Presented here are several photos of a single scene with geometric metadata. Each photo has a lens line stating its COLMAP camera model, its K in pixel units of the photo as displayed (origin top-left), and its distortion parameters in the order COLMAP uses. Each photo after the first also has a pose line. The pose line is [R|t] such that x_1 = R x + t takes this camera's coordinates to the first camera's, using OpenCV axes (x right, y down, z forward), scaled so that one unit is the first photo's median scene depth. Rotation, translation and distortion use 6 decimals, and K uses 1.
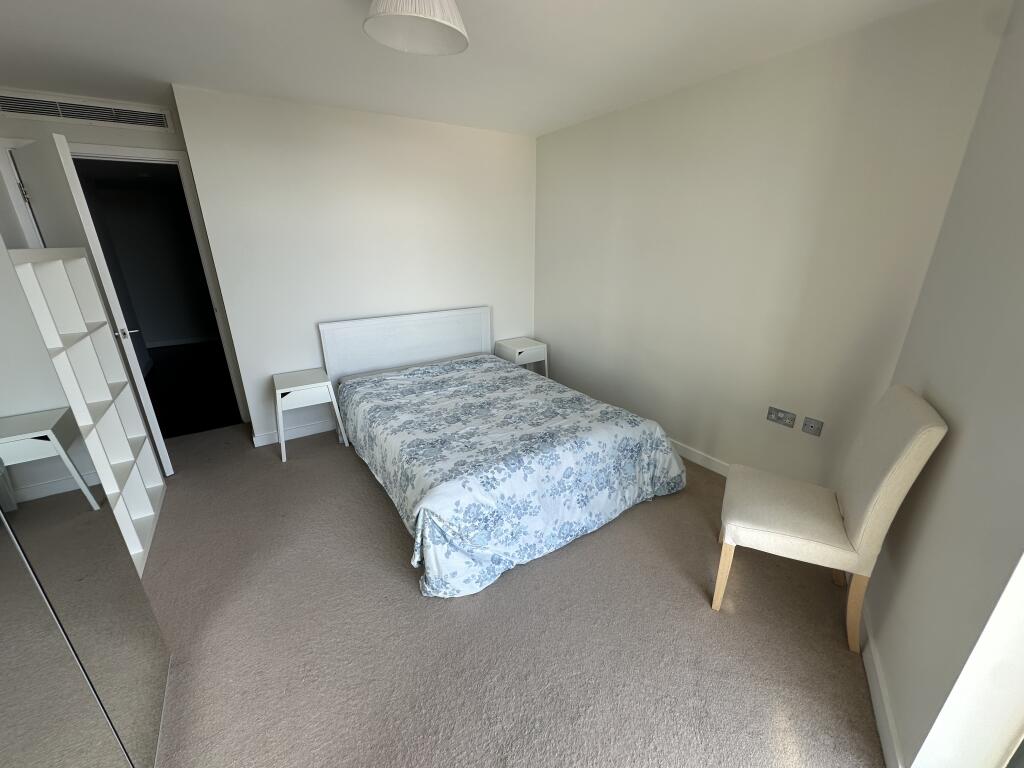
lens RADIAL K [[408.7, 0, 510.7], [0, 408.7, 385.9], [0, 0, 1]] dist [-0.000830, -0.000038]
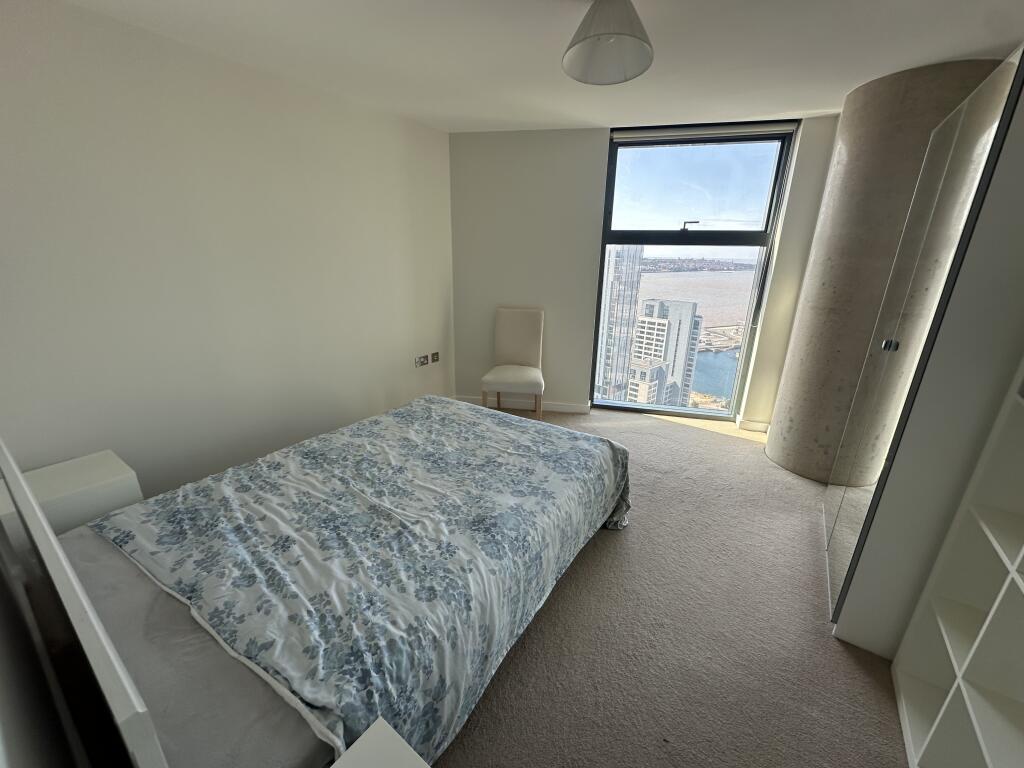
lens RADIAL K [[408.7, 0, 510.7], [0, 408.7, 385.9], [0, 0, 1]] dist [-0.000830, -0.000038]
pose [[-0.379030, -0.289444, 0.878953, -0.763227], [0.299734, 0.860221, 0.412529, -0.344411], [-0.875498, 0.419813, -0.239293, 1.033525]]
